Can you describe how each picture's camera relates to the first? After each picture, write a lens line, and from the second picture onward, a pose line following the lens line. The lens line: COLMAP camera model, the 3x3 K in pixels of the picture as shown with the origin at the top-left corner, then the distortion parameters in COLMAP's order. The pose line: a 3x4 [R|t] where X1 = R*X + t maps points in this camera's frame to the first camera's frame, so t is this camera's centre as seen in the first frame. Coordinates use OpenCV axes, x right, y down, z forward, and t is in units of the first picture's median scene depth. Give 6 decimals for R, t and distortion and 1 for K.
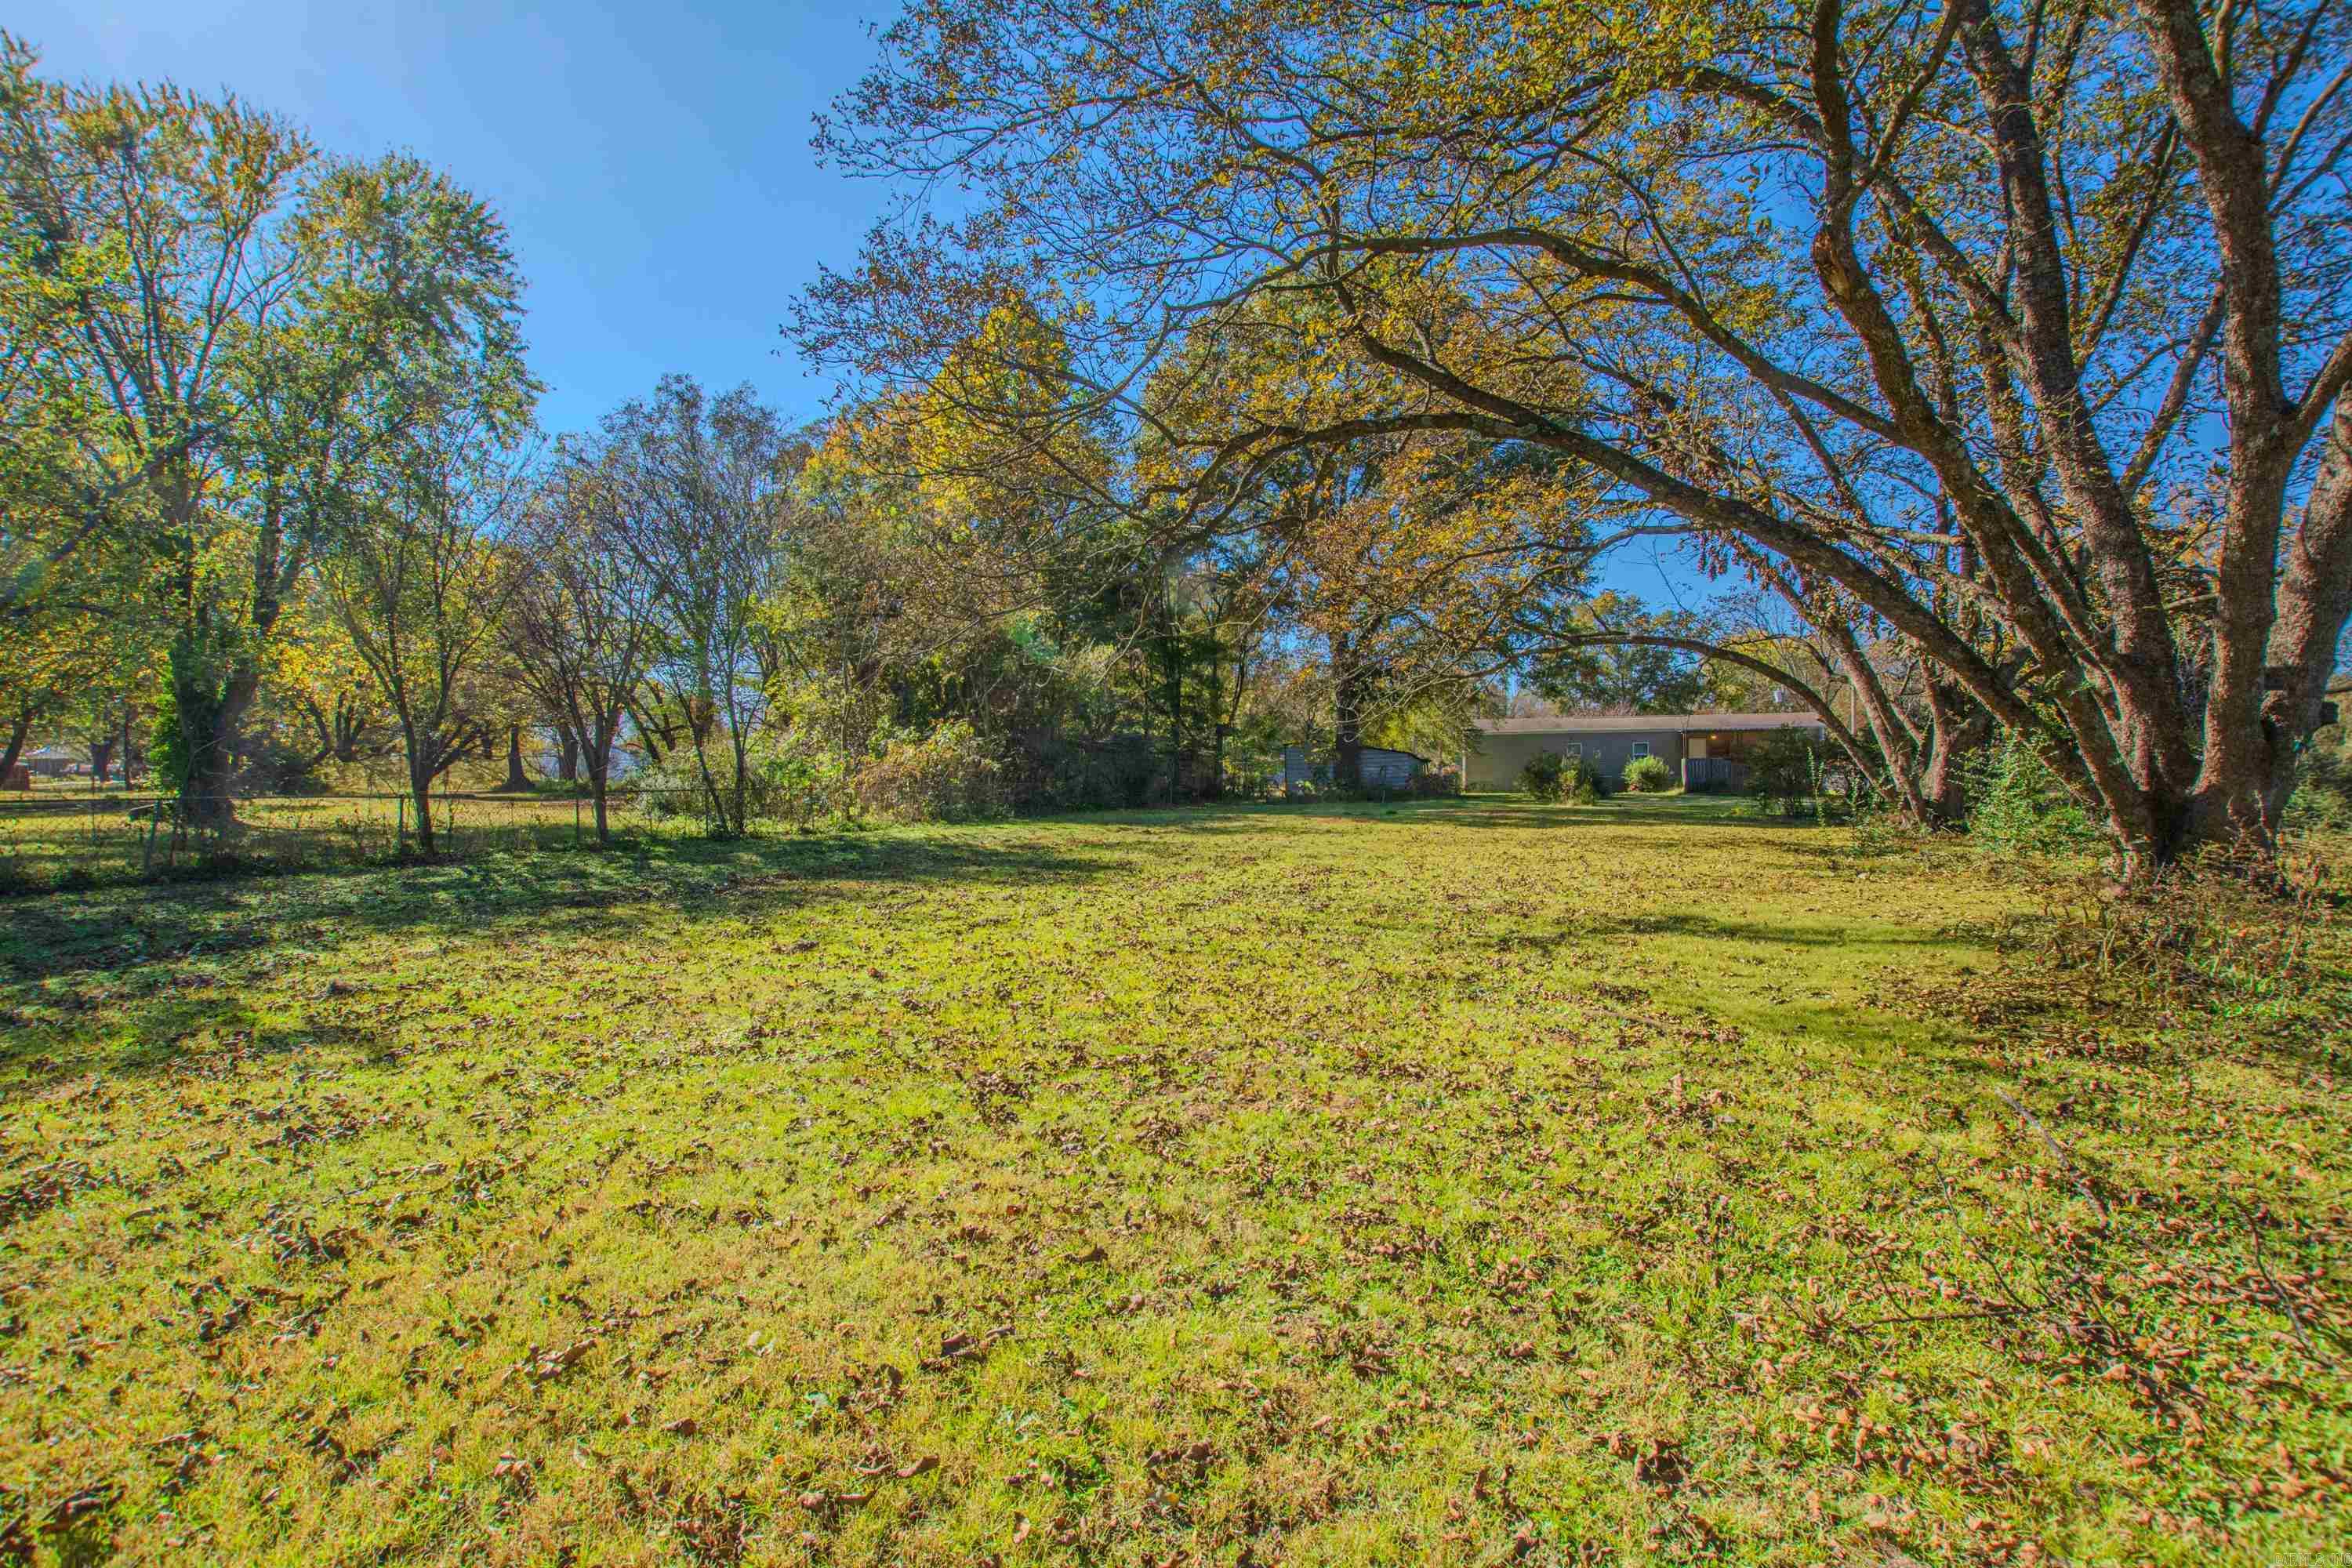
lens RADIAL K [[1018.8, 0, 1174.7], [0, 1018.8, 775.7], [0, 0, 1]] dist [0.004665, -0.002397]
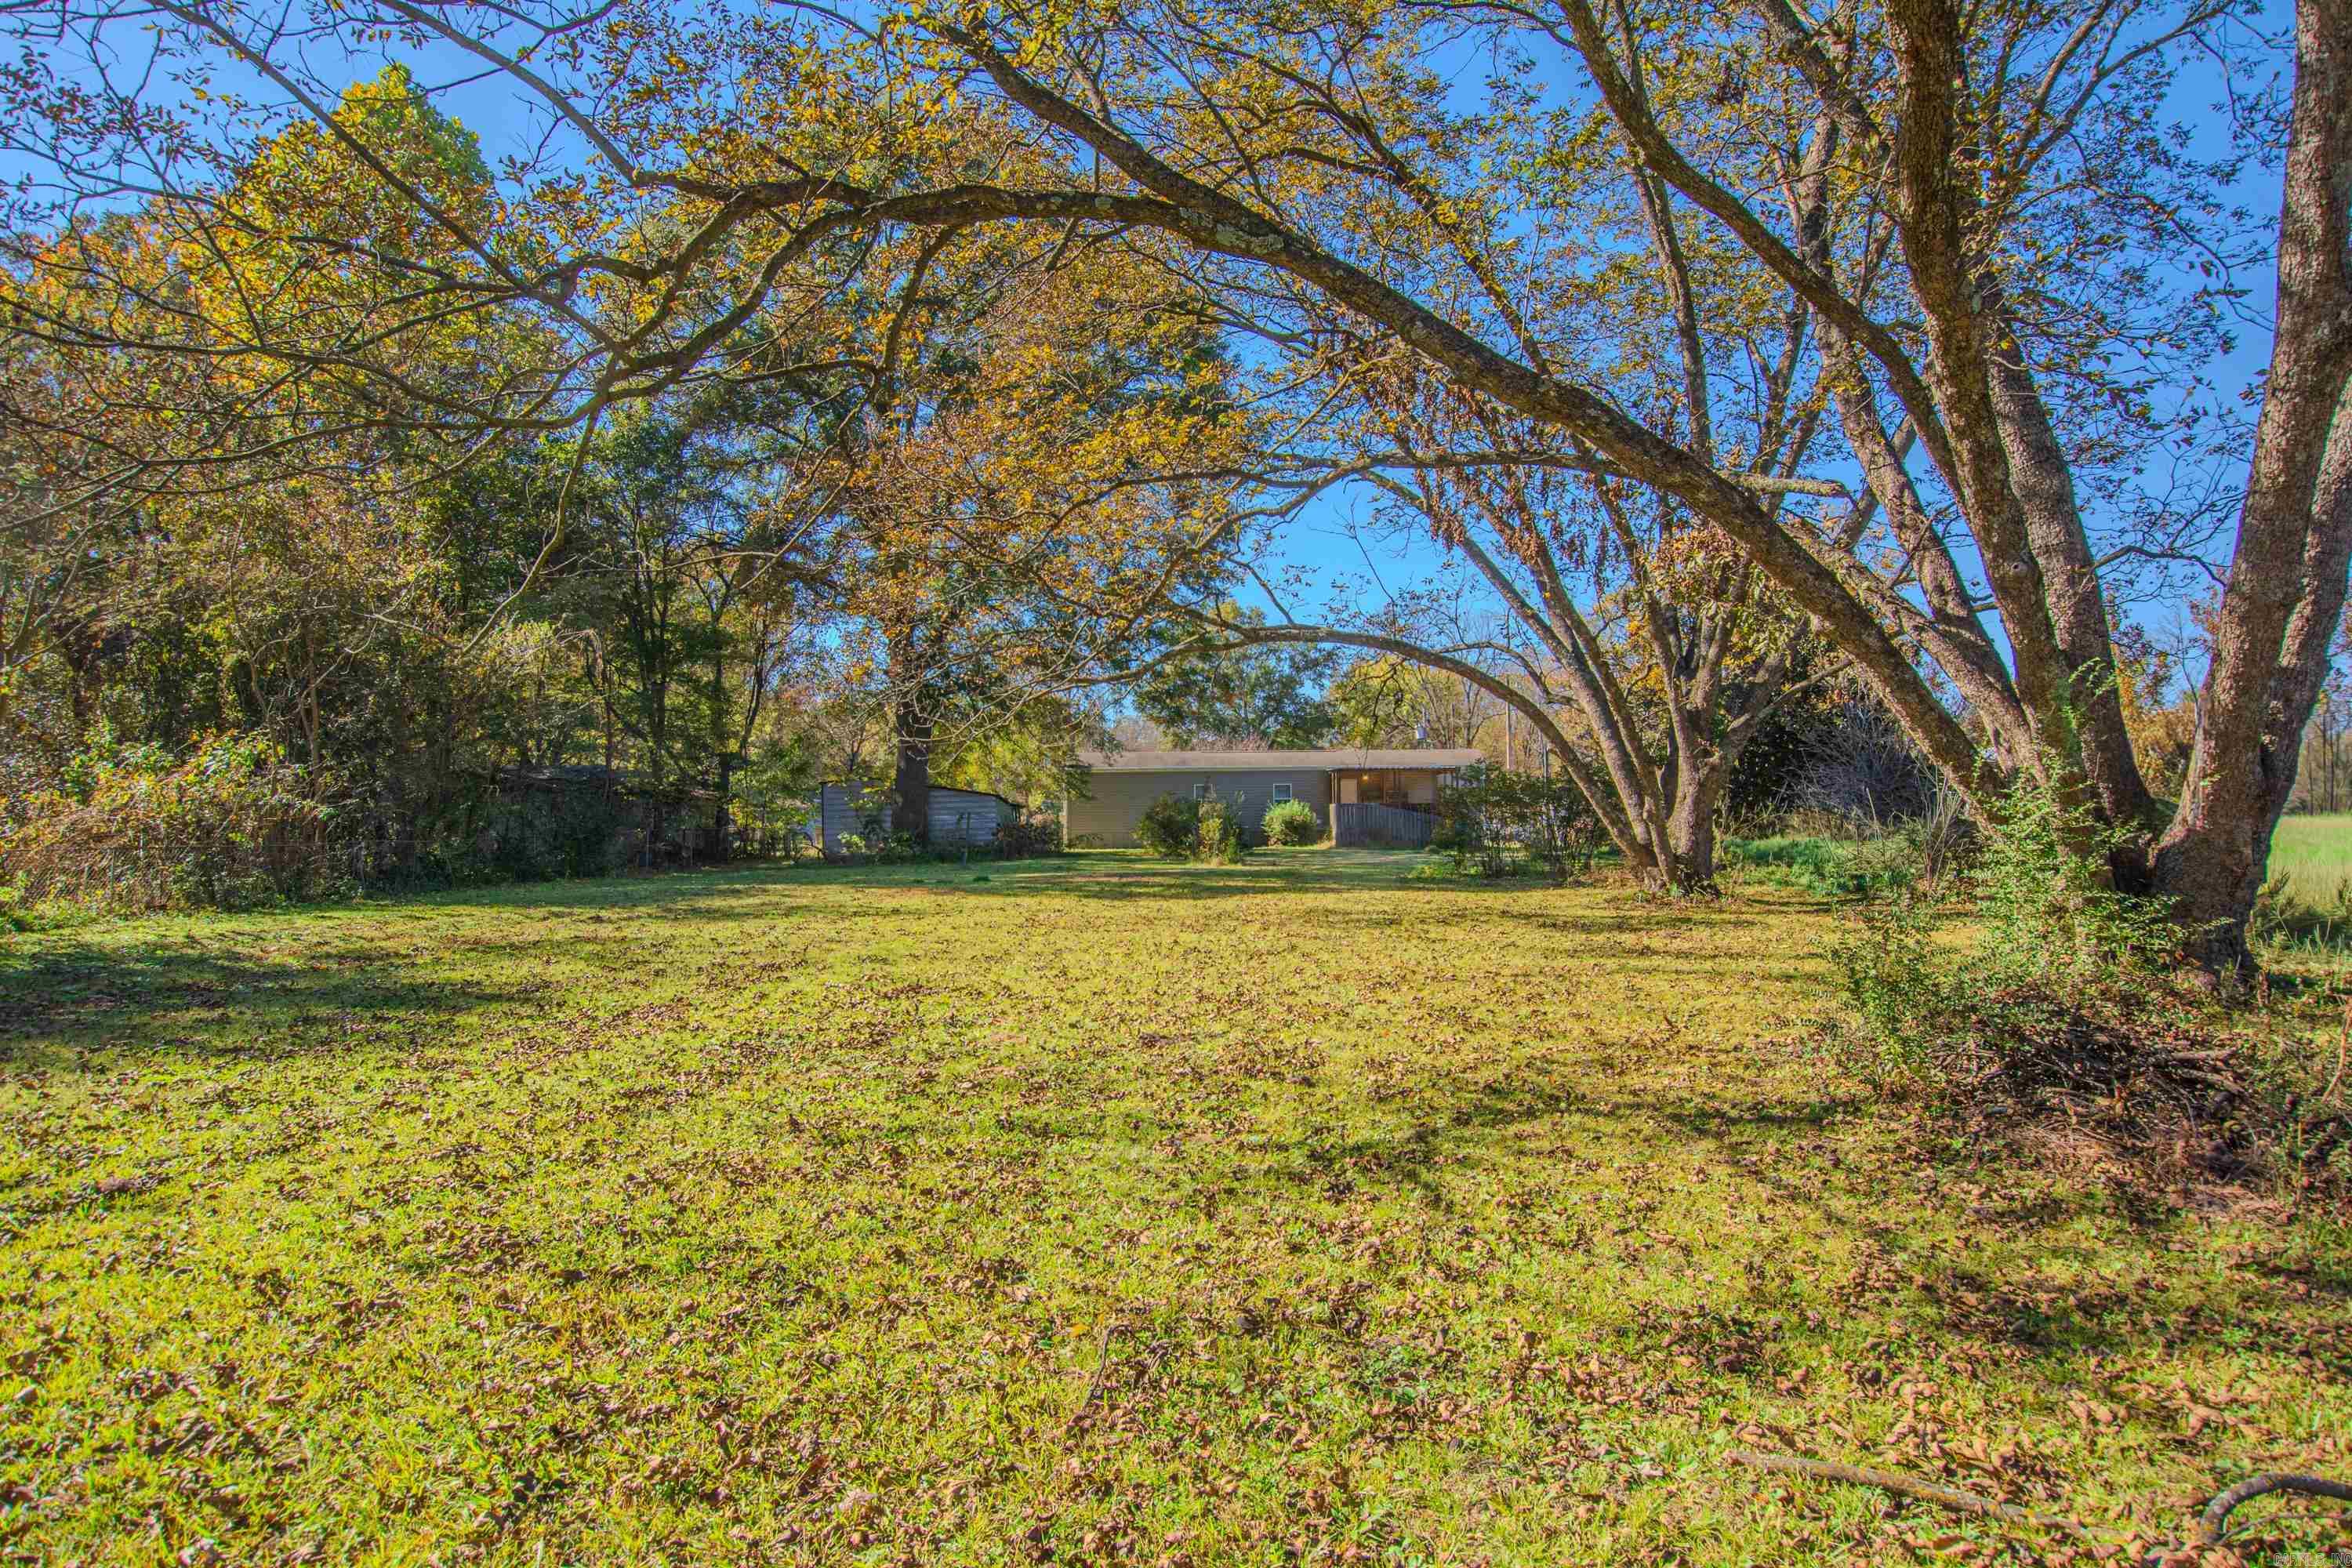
lens RADIAL K [[1293.9, 0, 1174.9], [0, 1293.9, 782.9], [0, 0, 1]] dist [-0.030916, 0.001512]
pose [[0.929184, 0.008939, 0.369509, 0.007505], [0.003638, 0.999438, -0.033325, 0.000414], [-0.369599, 0.032309, 0.928629, 0.116275]]
